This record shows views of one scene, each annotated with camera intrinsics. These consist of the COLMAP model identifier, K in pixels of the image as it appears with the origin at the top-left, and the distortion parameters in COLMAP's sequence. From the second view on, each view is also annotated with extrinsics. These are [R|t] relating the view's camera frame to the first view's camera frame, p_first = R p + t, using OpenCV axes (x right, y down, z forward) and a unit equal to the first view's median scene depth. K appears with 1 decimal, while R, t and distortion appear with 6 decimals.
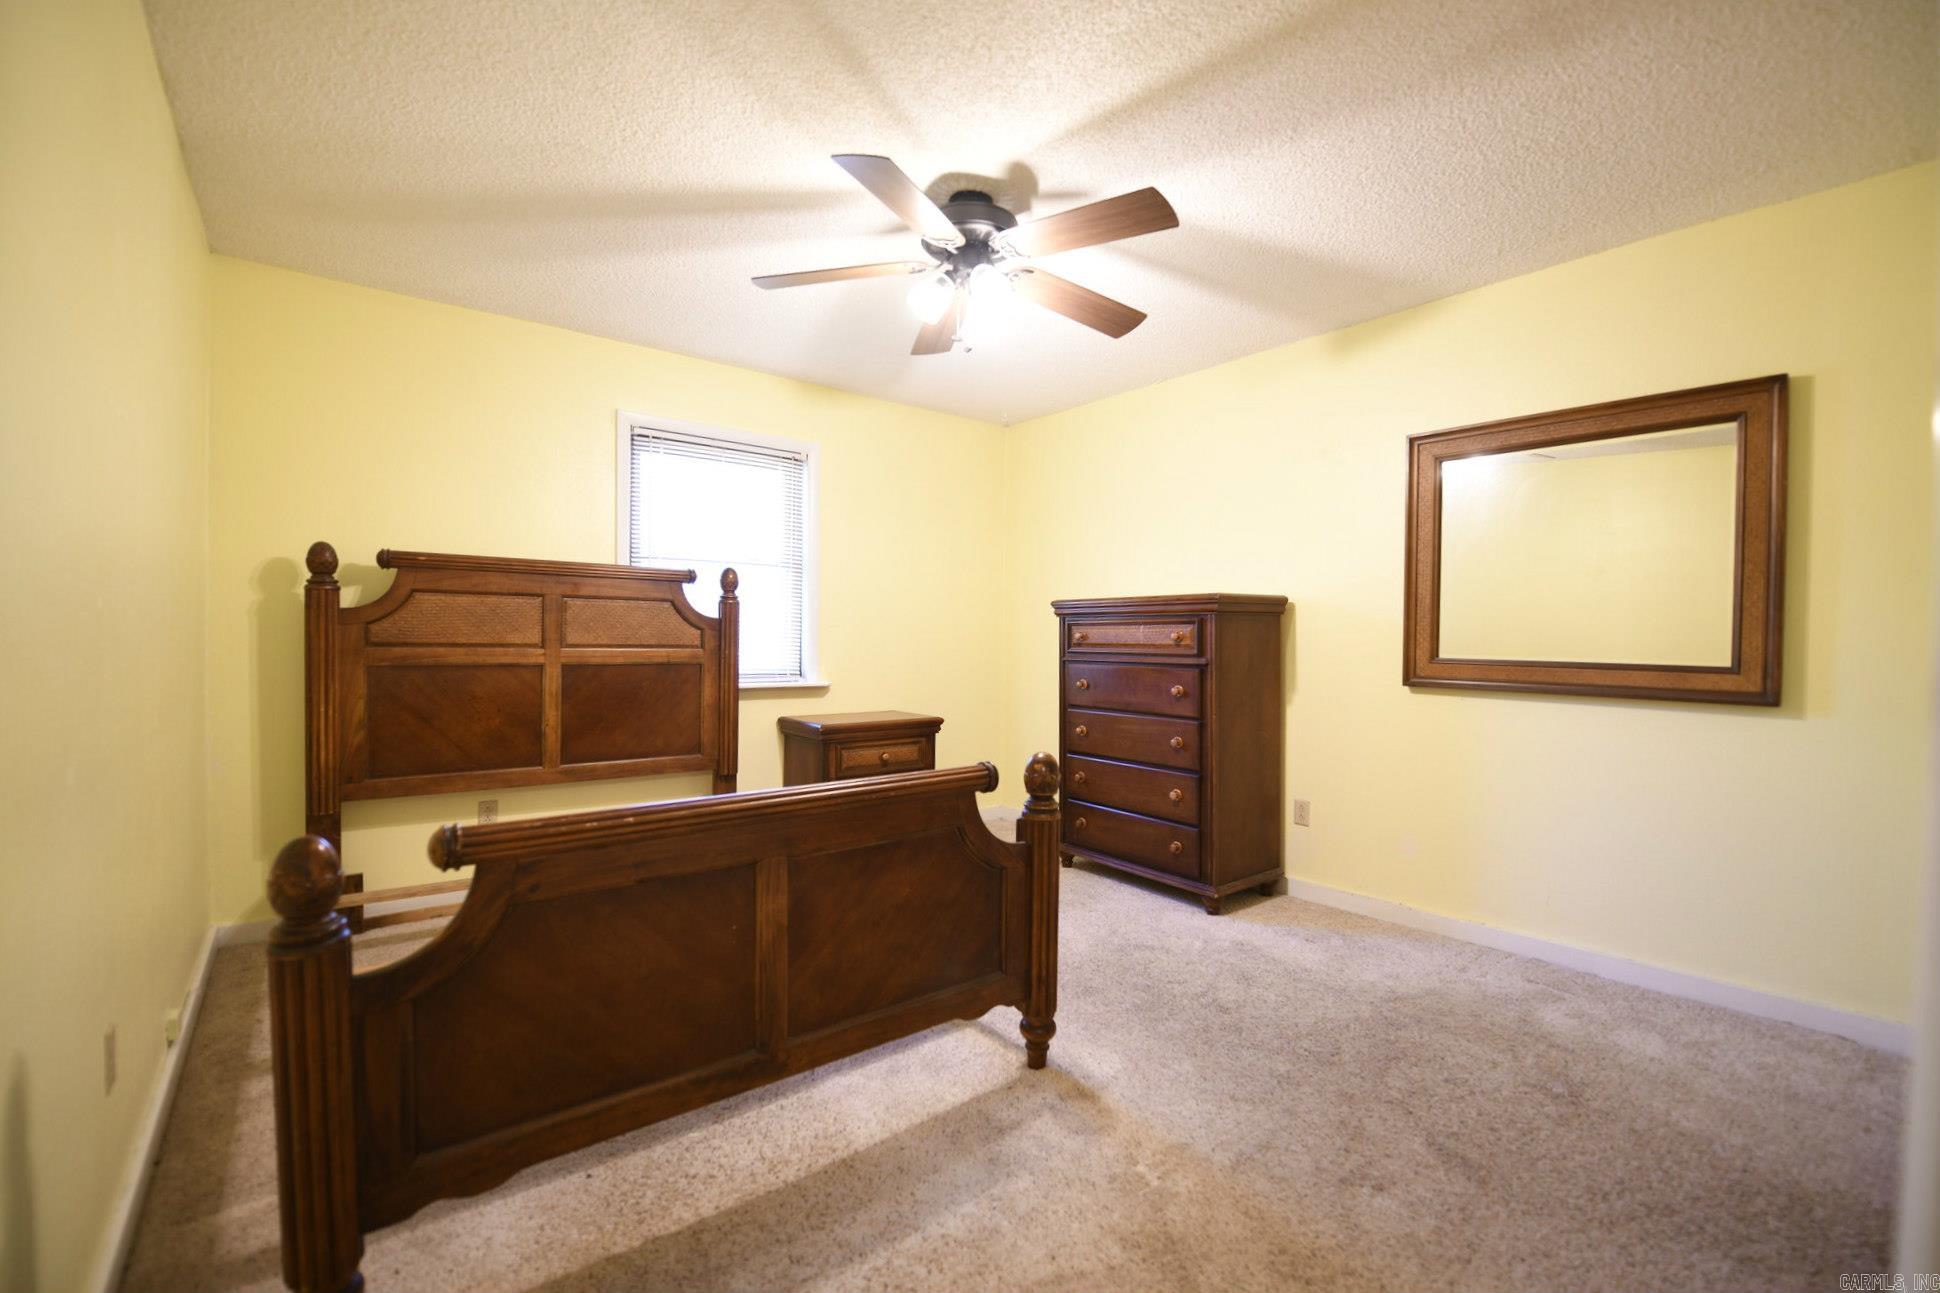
lens RADIAL K [[792.1, 0, 975.9], [0, 792.1, 649.1], [0, 0, 1]] dist [-0.011488, -0.003038]
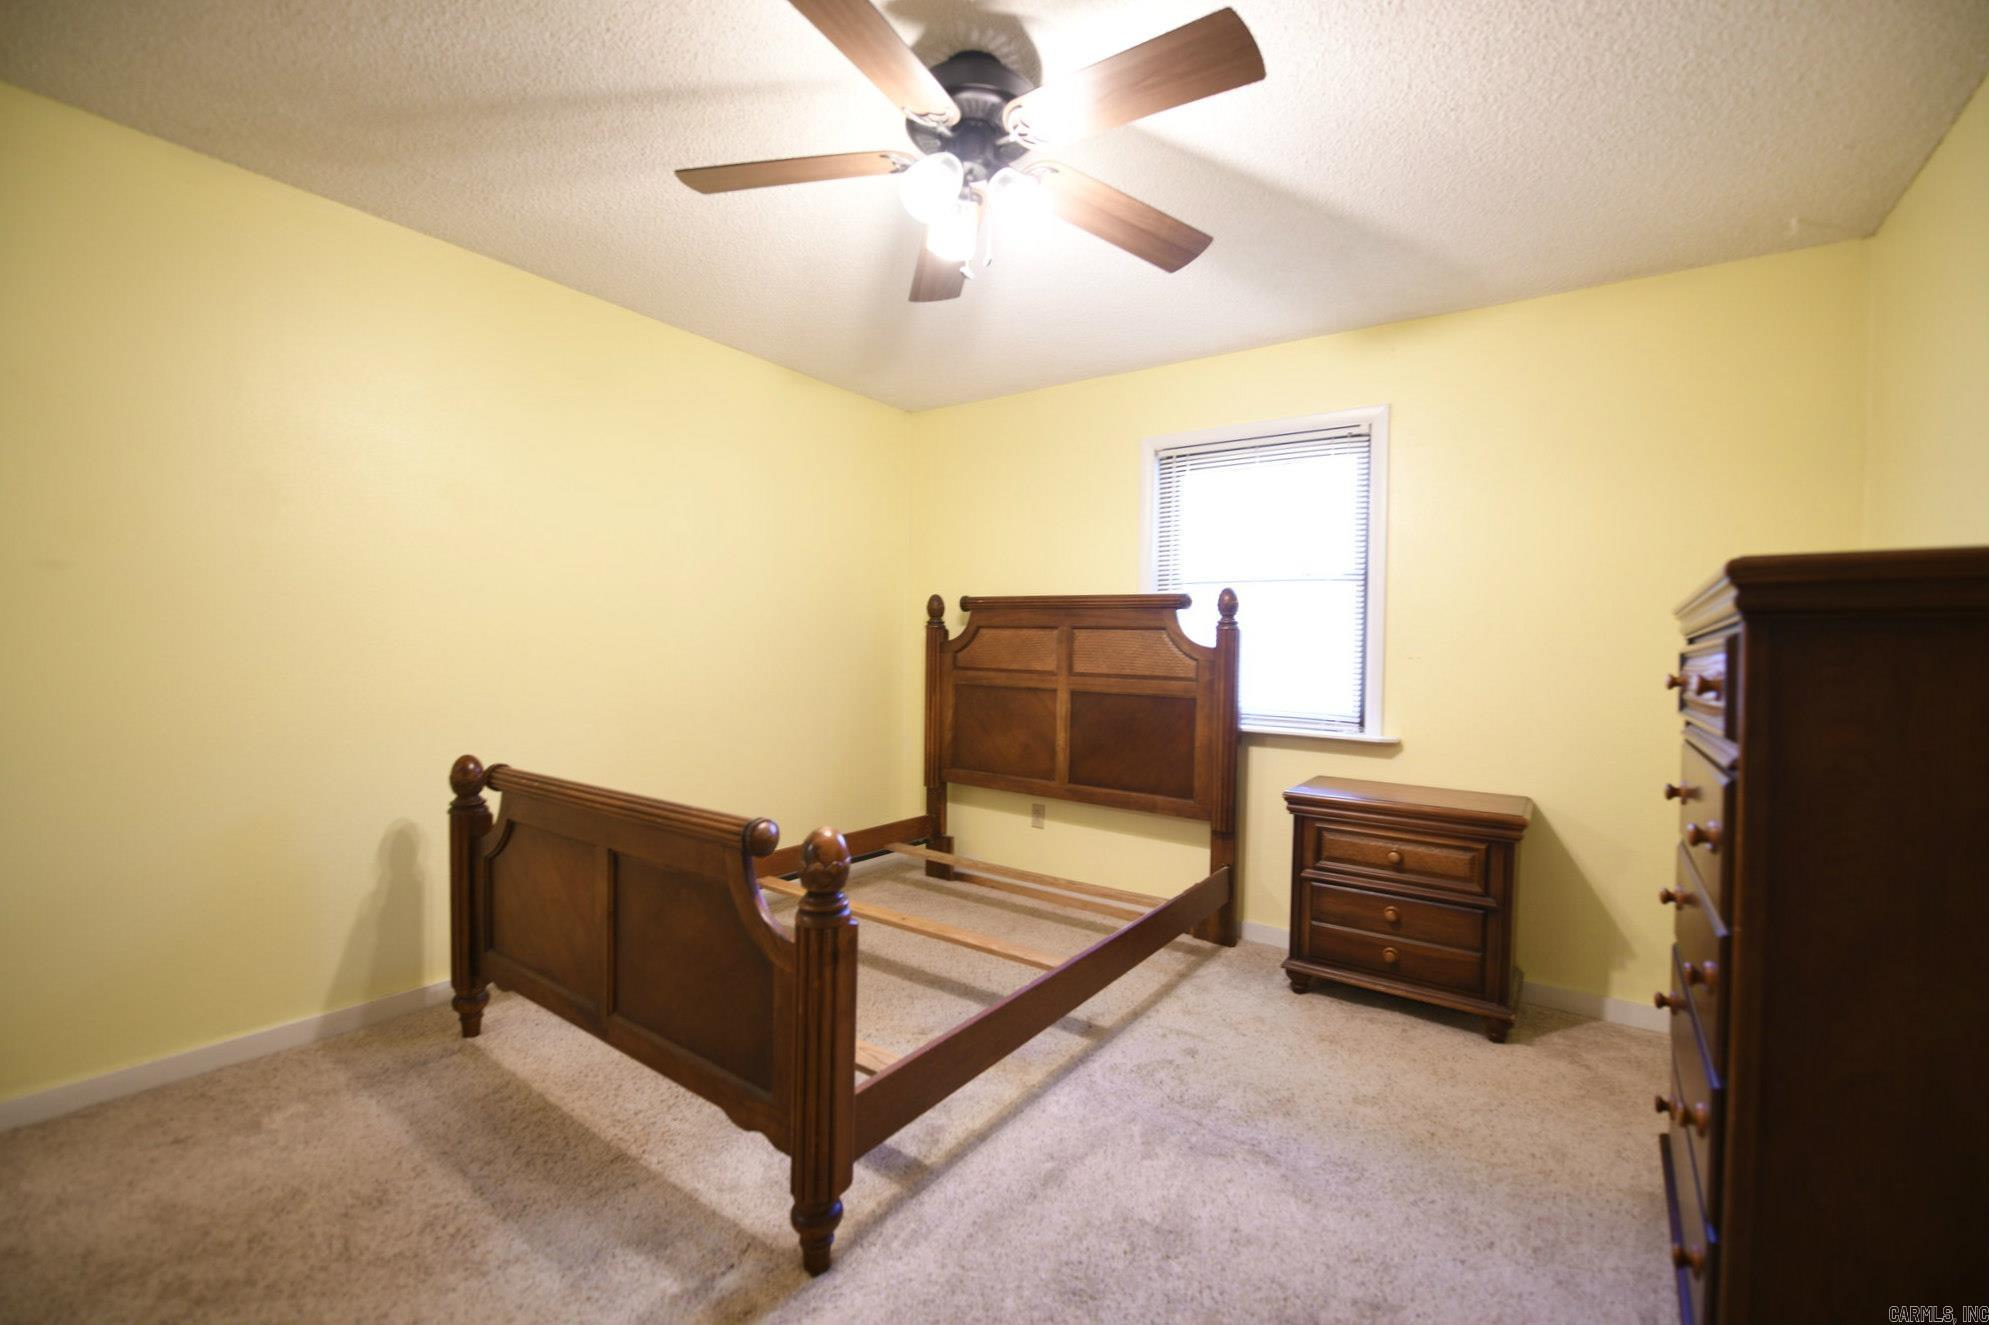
lens RADIAL K [[812.1, 0, 1000.6], [0, 812.1, 665.2], [0, 0, 1]] dist [-0.011488, -0.003038]
pose [[0.304621, 0.008136, -0.952439, 0.505432], [-0.040881, 0.999154, -0.004540, -0.006868], [0.951596, 0.040320, 0.304696, 0.570775]]
